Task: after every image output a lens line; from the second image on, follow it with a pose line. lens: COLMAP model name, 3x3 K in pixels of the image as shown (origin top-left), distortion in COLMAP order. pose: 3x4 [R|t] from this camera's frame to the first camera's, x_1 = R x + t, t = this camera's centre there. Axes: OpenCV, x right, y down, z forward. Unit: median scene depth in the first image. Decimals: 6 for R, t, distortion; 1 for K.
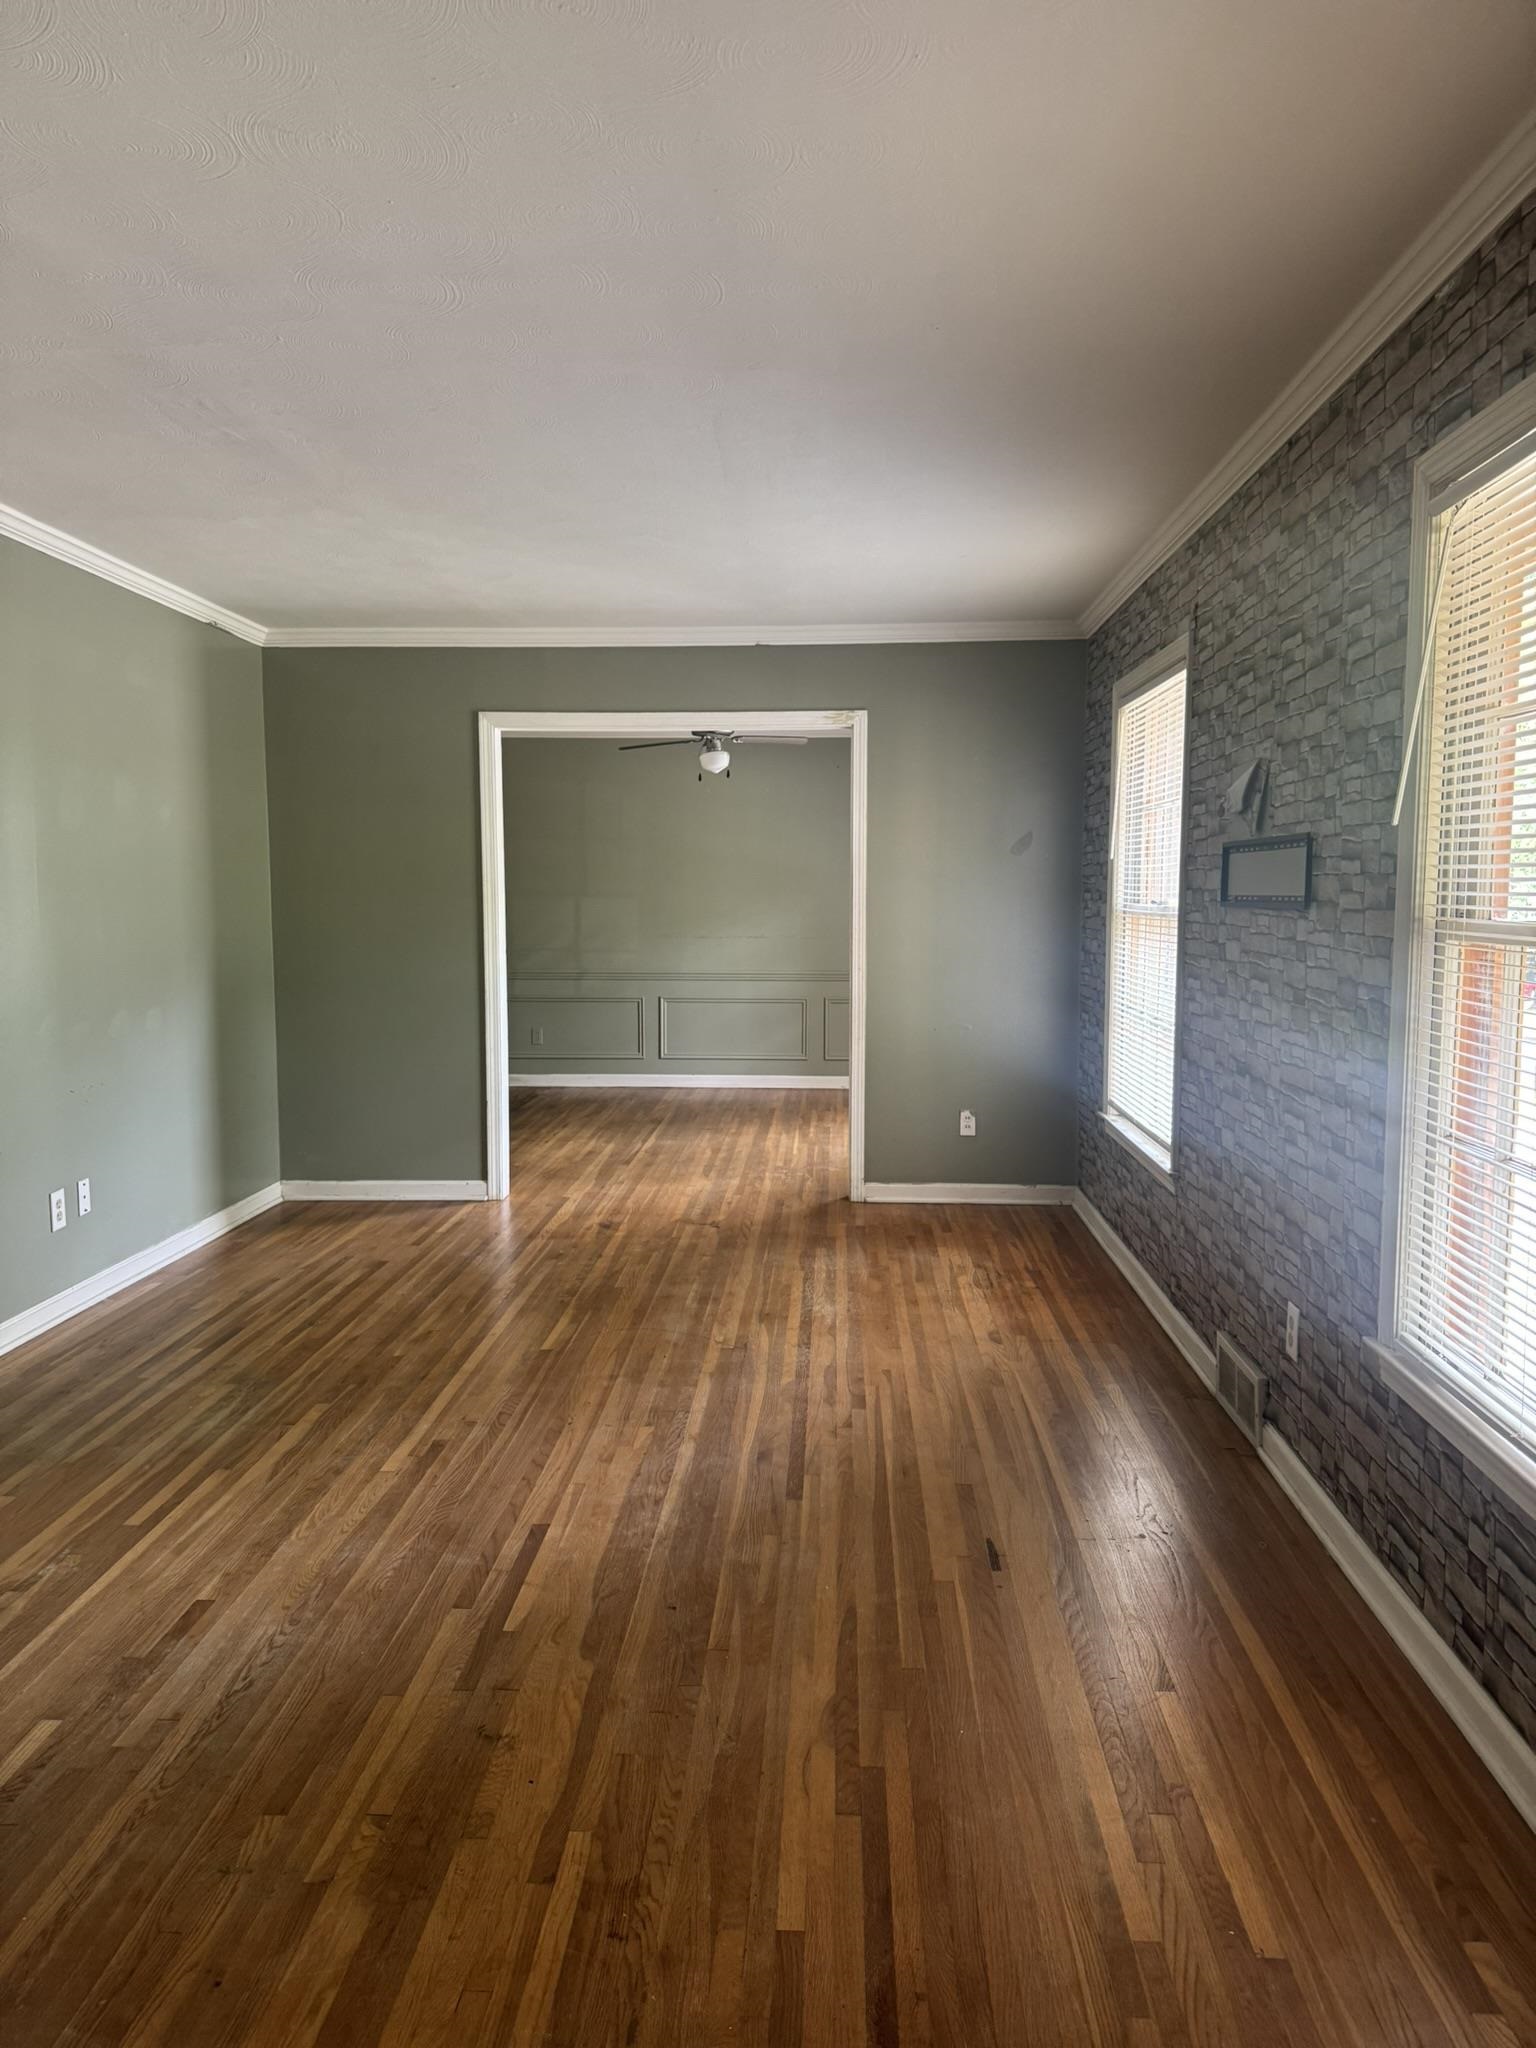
lens RADIAL K [[1489.9, 0, 791.2], [0, 1489.9, 1037.2], [0, 0, 1]] dist [0.012292, -0.020858]
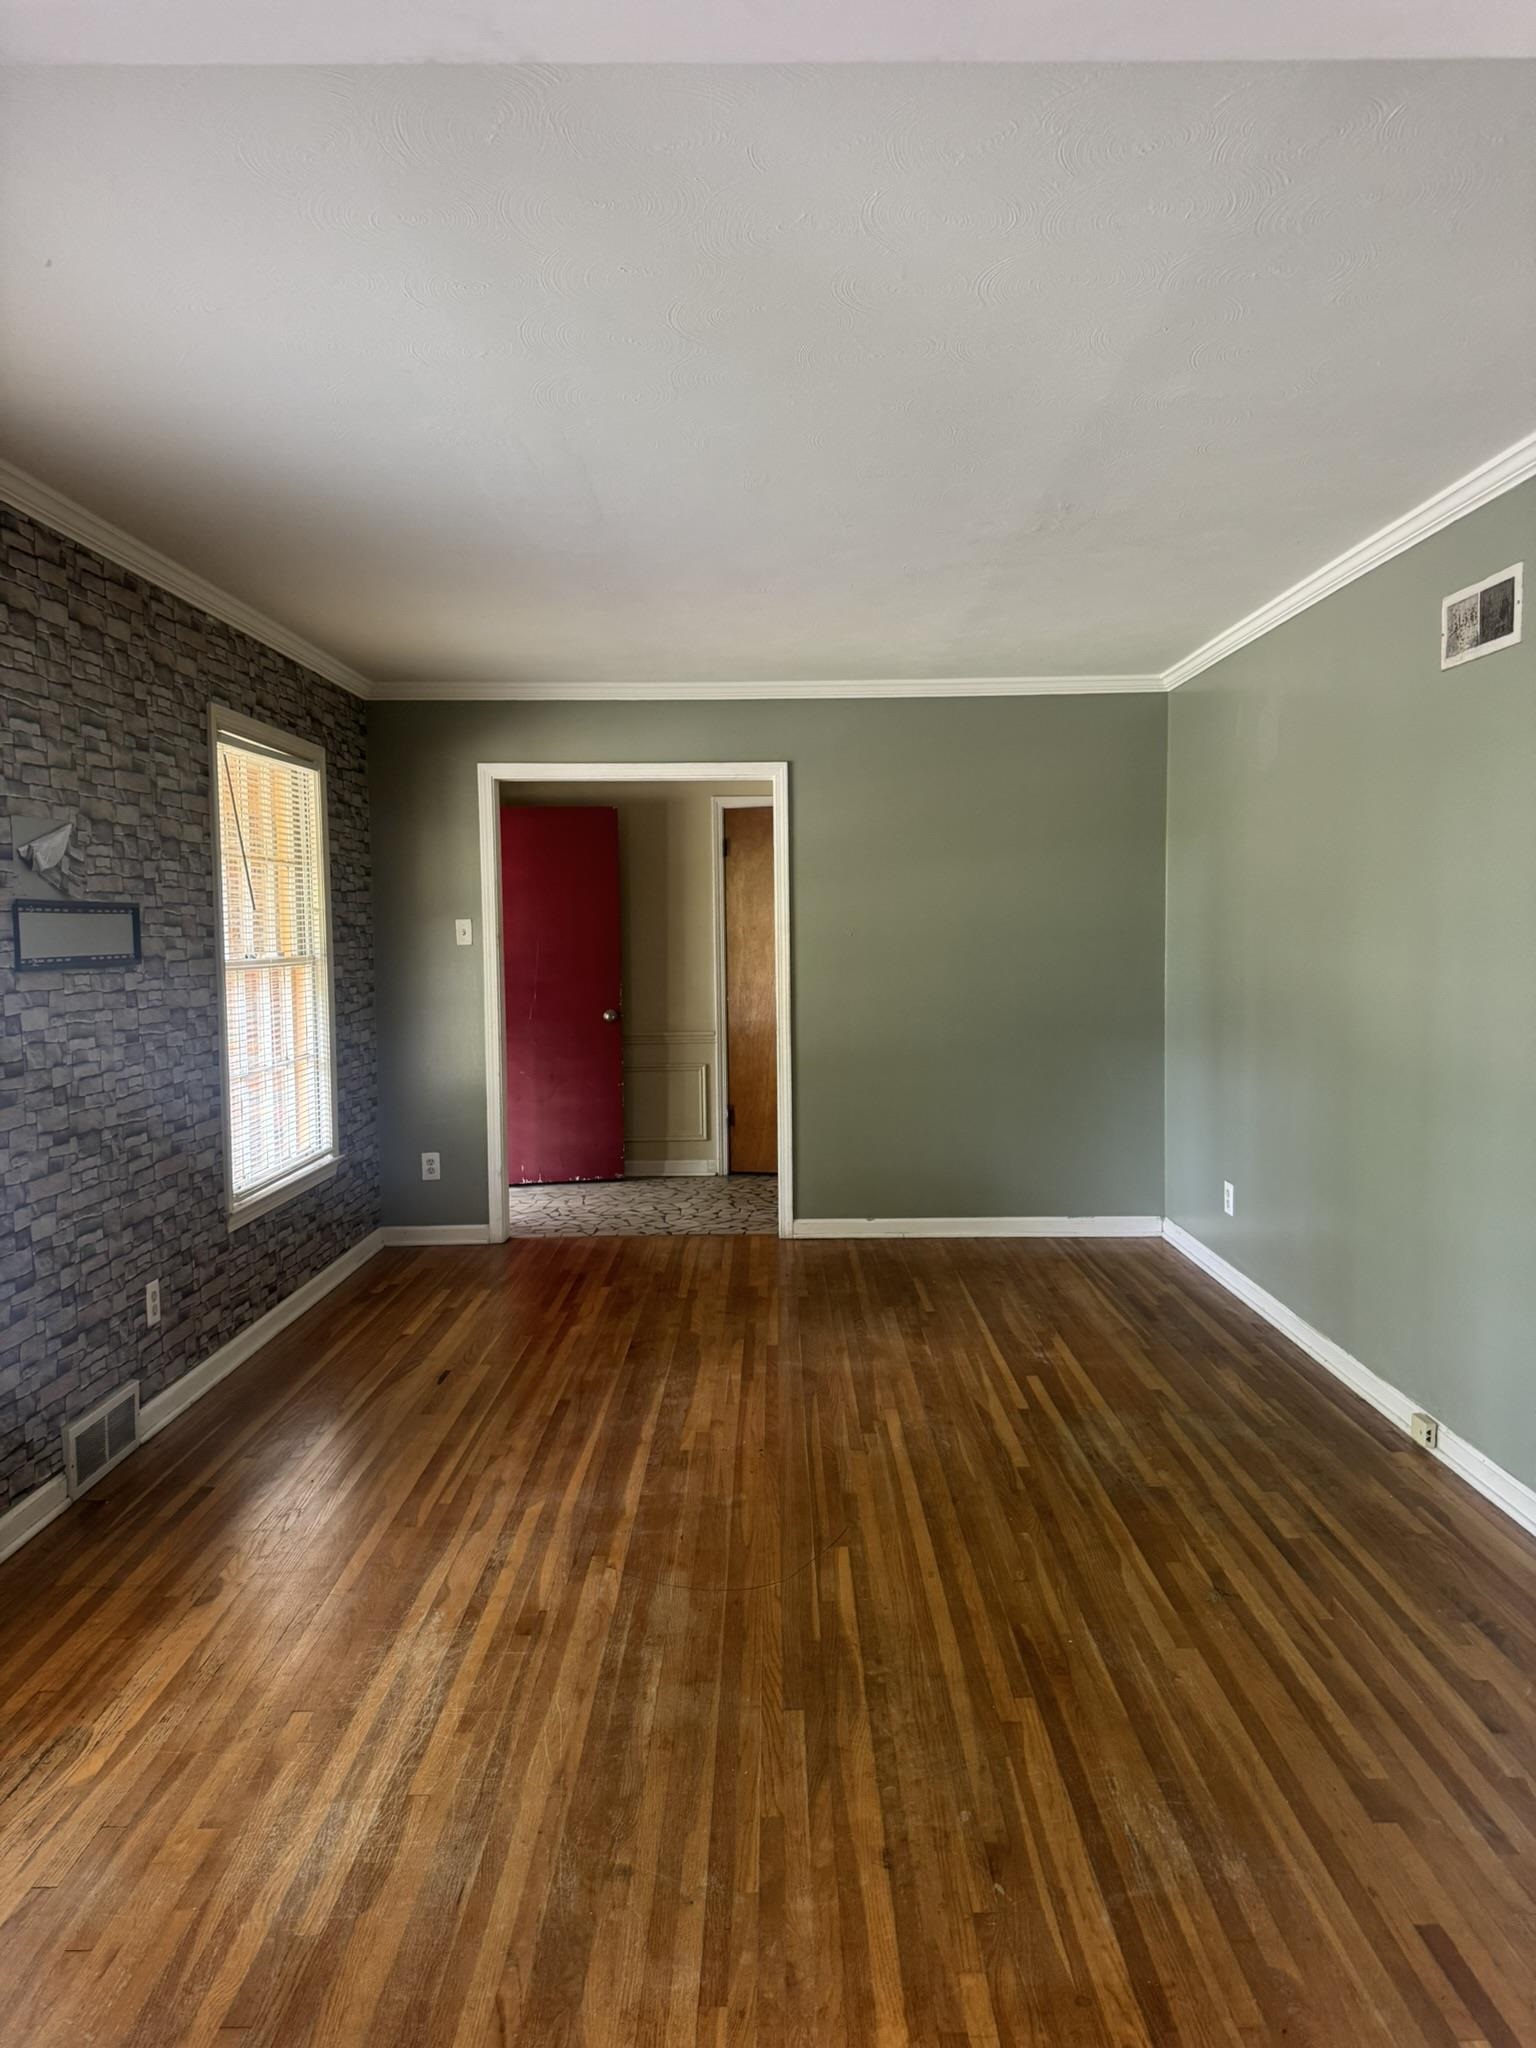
lens RADIAL K [[1489.9, 0, 791.2], [0, 1489.9, 1037.2], [0, 0, 1]] dist [0.012292, -0.020858]
pose [[-0.999020, 0.013265, -0.042233, -0.125015], [0.005843, 0.985212, 0.171242, -0.199686], [0.043880, 0.170827, -0.984323, 1.915479]]
